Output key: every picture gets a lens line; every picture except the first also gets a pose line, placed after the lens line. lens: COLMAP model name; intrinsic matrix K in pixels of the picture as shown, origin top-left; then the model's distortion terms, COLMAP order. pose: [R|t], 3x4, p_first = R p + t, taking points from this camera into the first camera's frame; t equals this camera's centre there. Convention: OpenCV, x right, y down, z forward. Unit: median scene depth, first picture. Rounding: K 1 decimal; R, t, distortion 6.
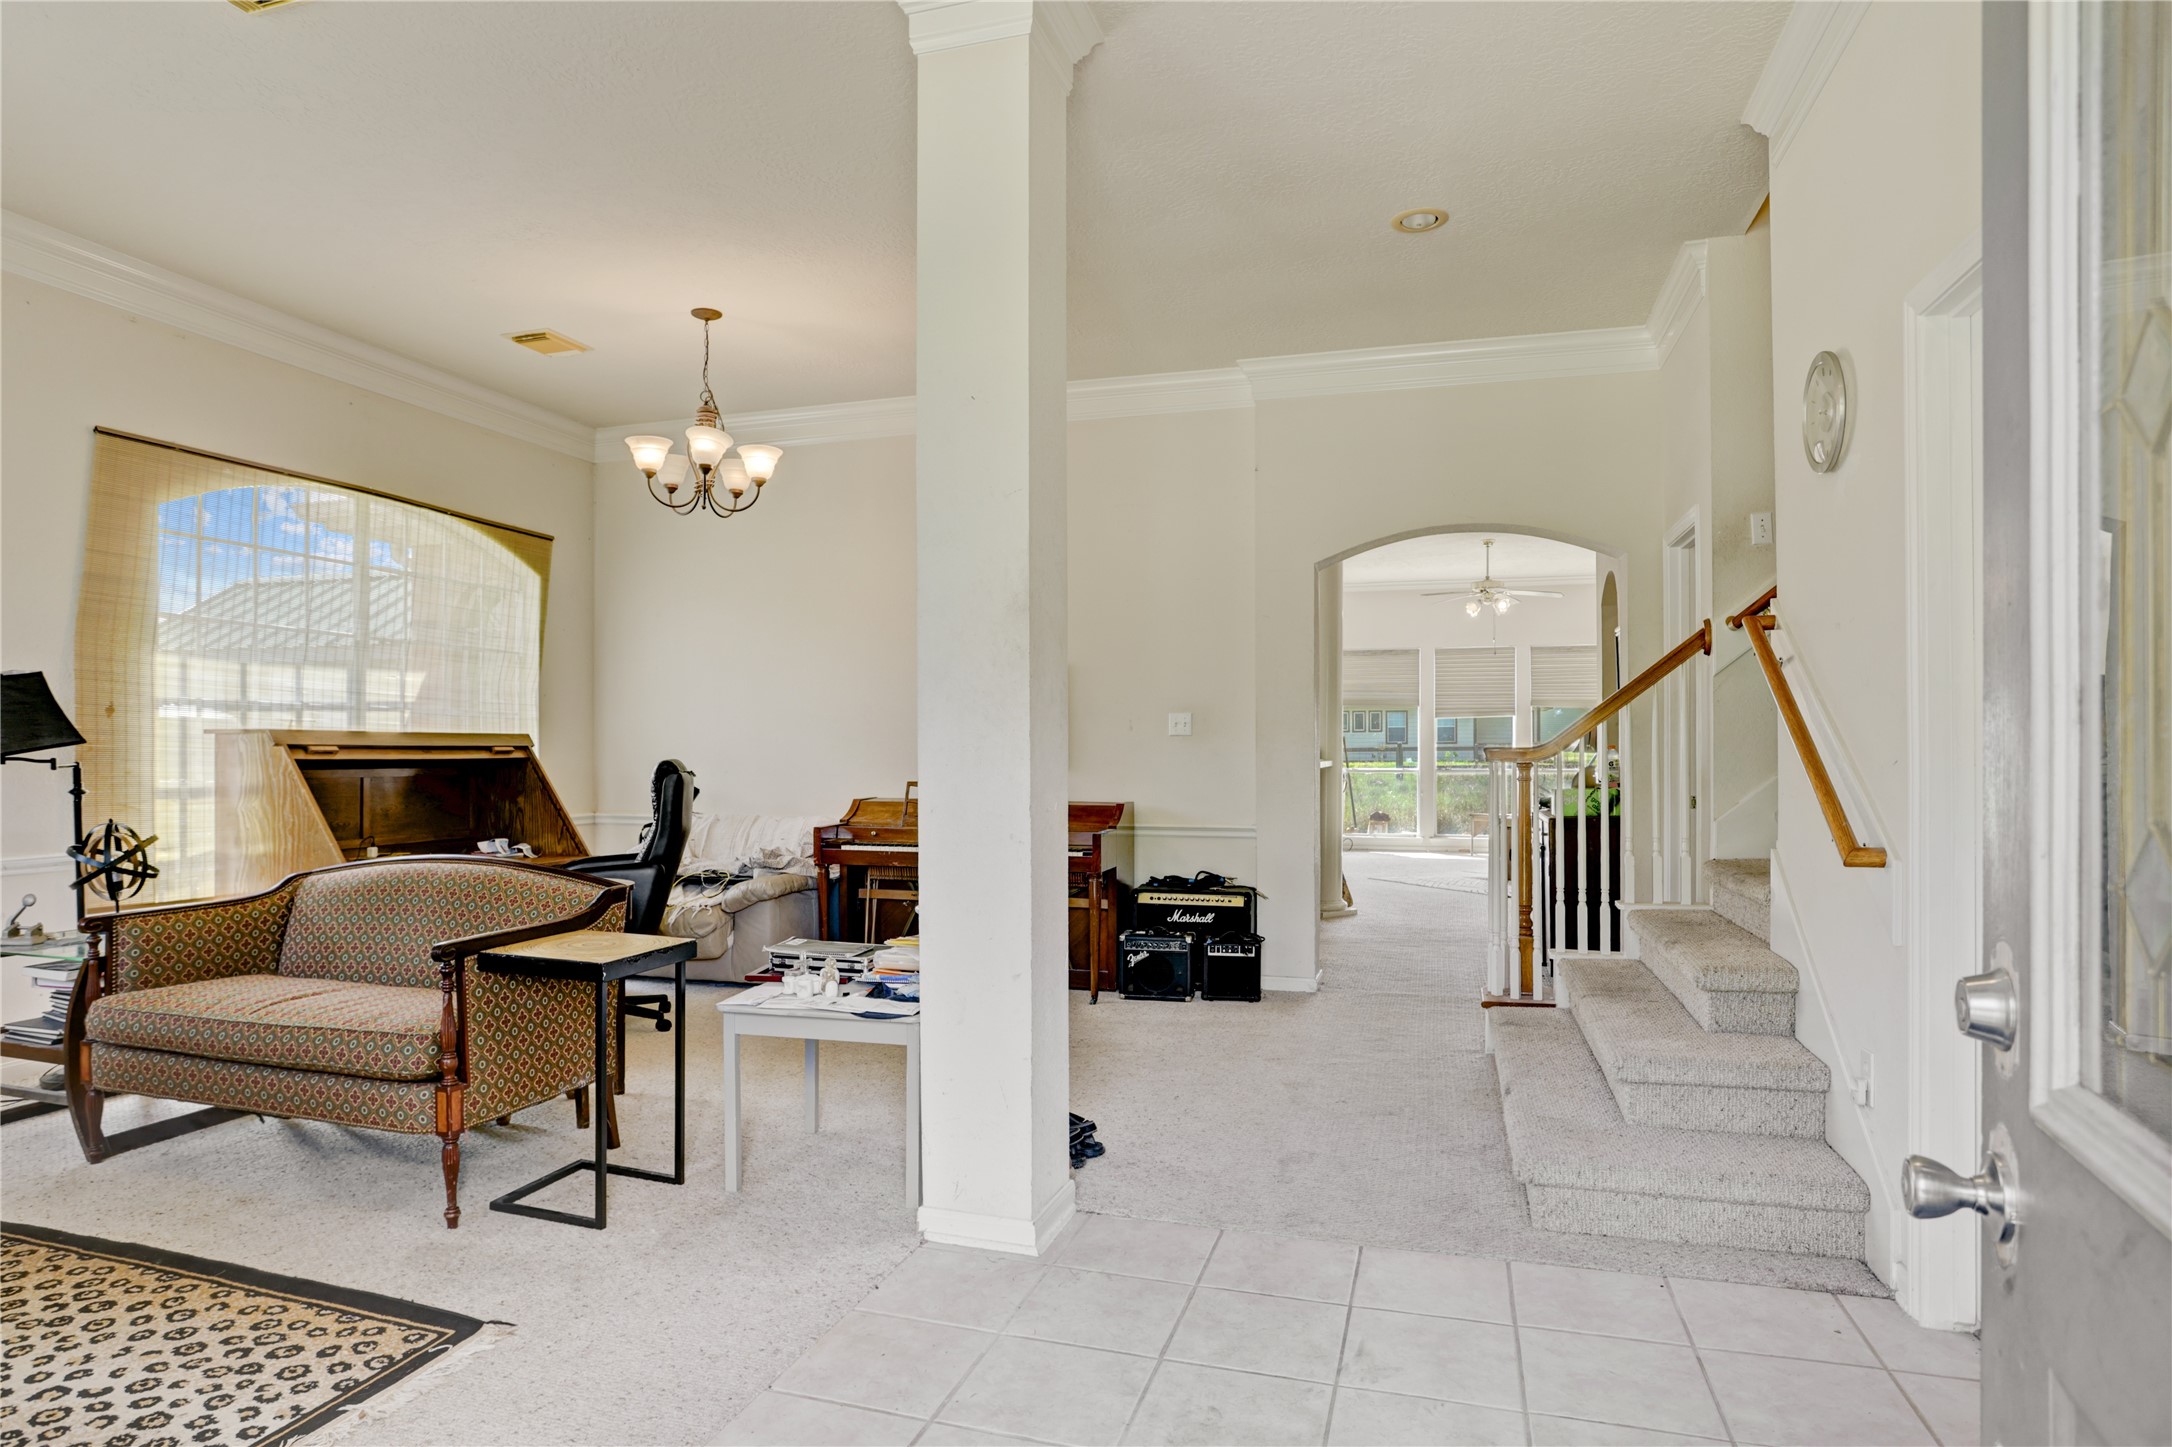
lens RADIAL K [[1201.6, 0, 1086.0], [0, 1201.6, 723.5], [0, 0, 1]] dist [-0.004914, -0.000431]
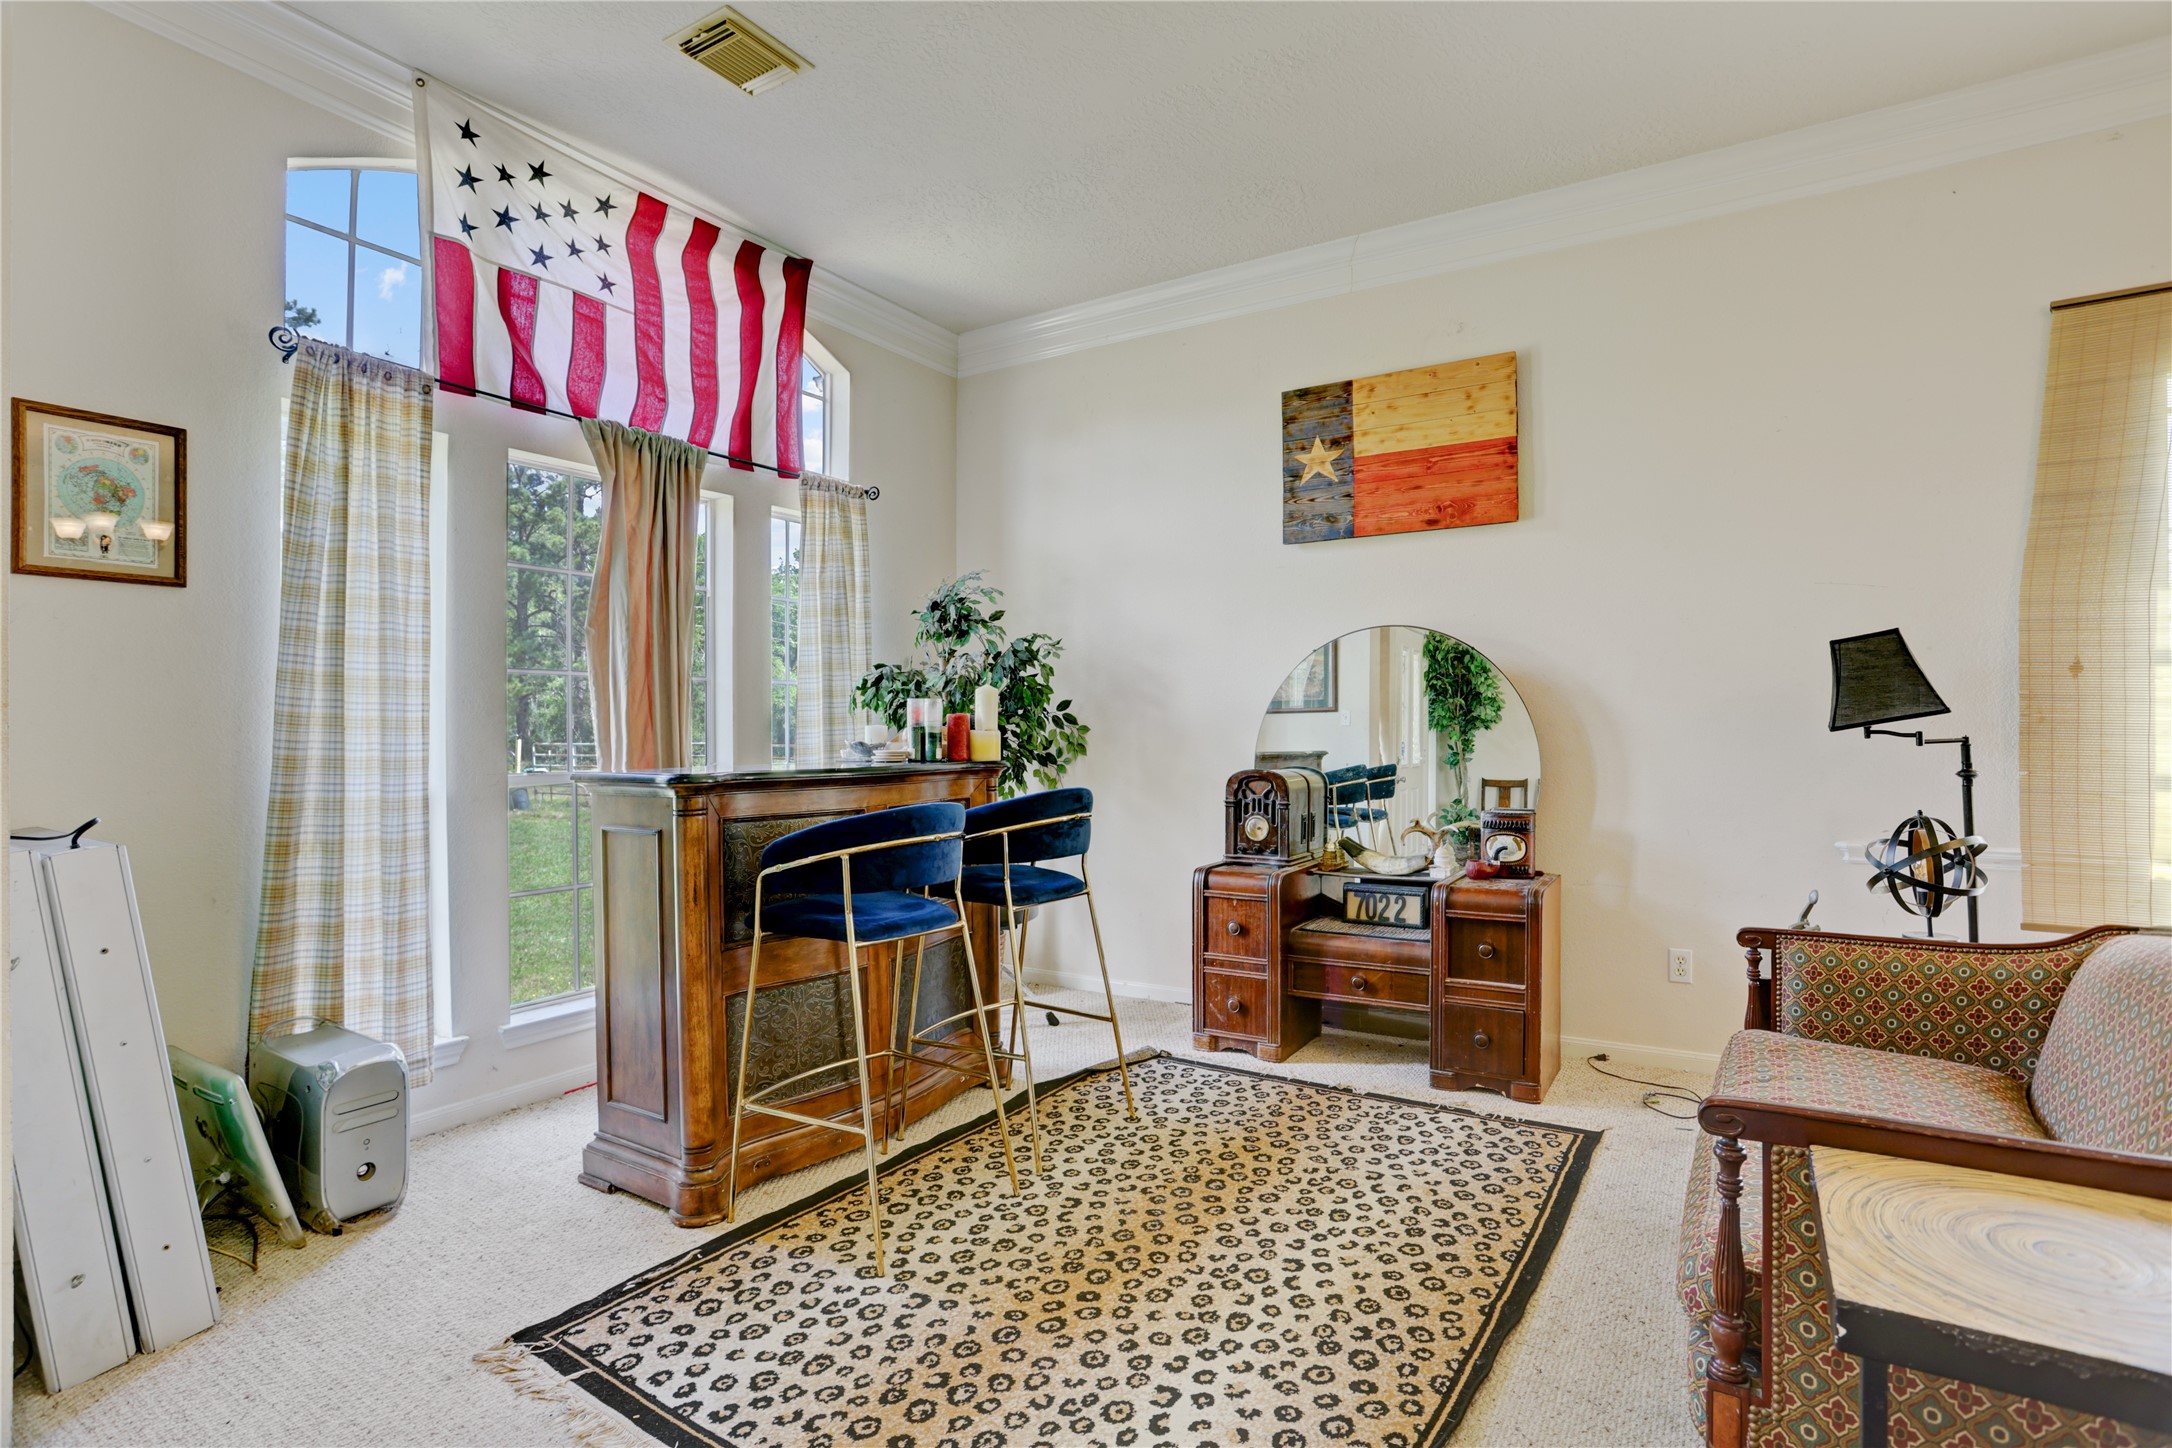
lens RADIAL K [[1087.6, 0, 1082.1], [0, 1087.6, 708.8], [0, 0, 1]] dist [-0.070950, 0.035378]
pose [[-0.262078, -0.012711, -0.964963, -0.010142], [0.024250, 0.999511, -0.019752, 0.012300], [0.964742, -0.028577, -0.261641, 0.560809]]
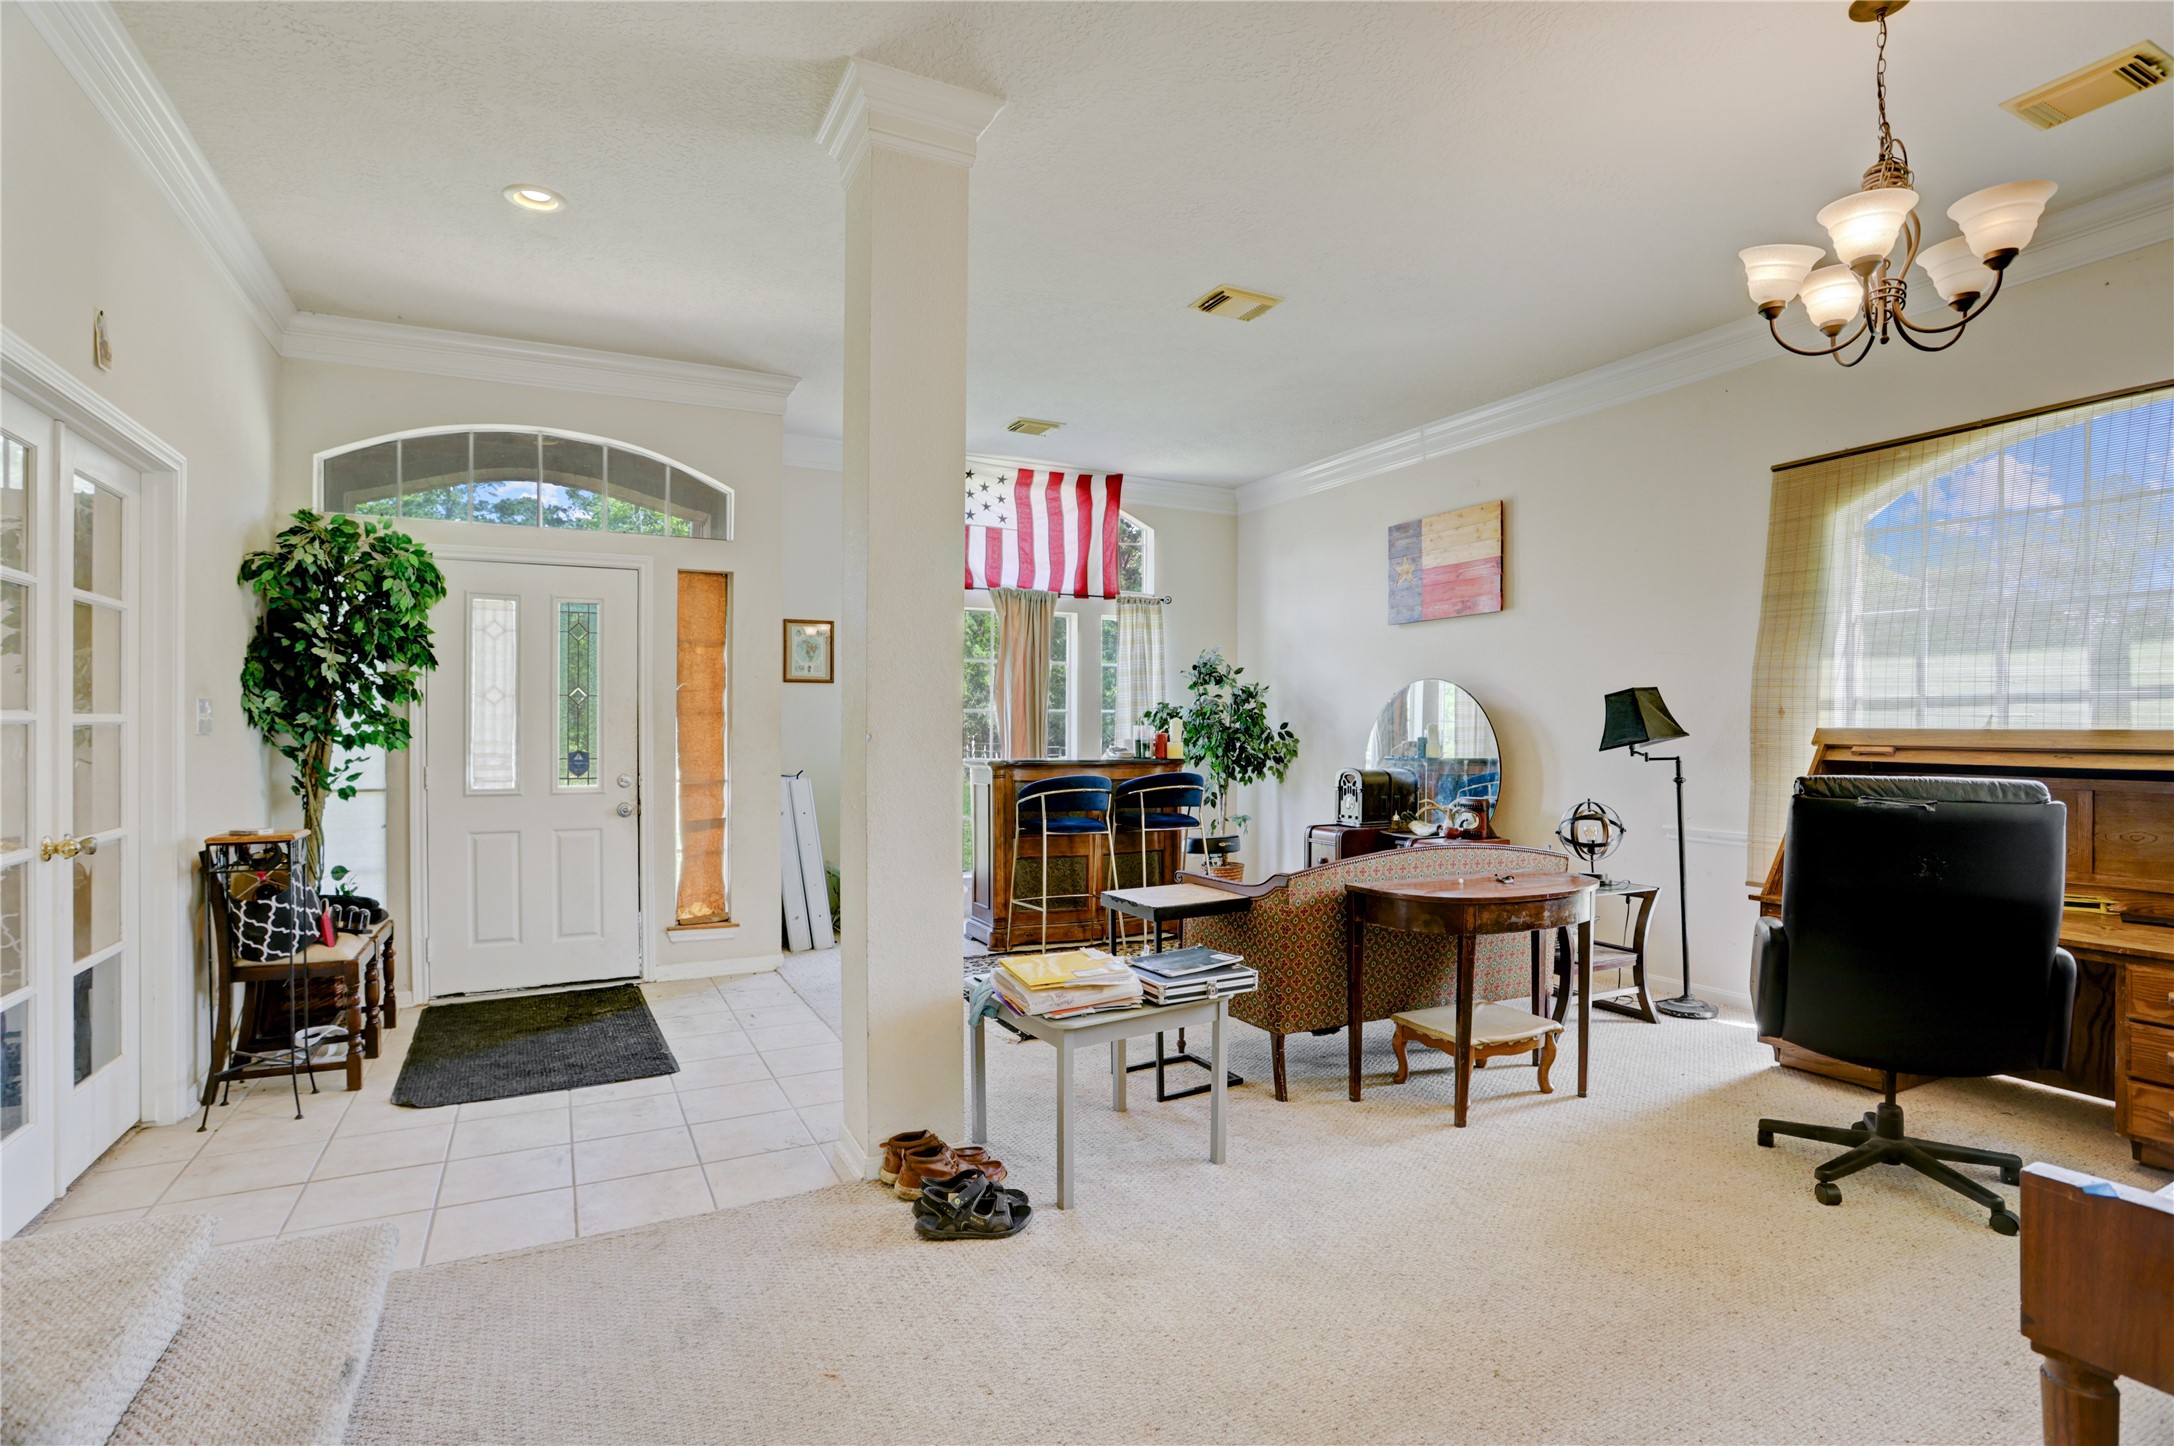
lens RADIAL K [[1088.6, 0, 1083.1], [0, 1088.6, 707.8], [0, 0, 1]] dist [-0.070950, 0.035378]
pose [[-0.721686, -0.013012, -0.692099, 0.352153], [0.011555, 0.999458, -0.030840, 0.007965], [0.692124, -0.030254, -0.721144, 1.255430]]
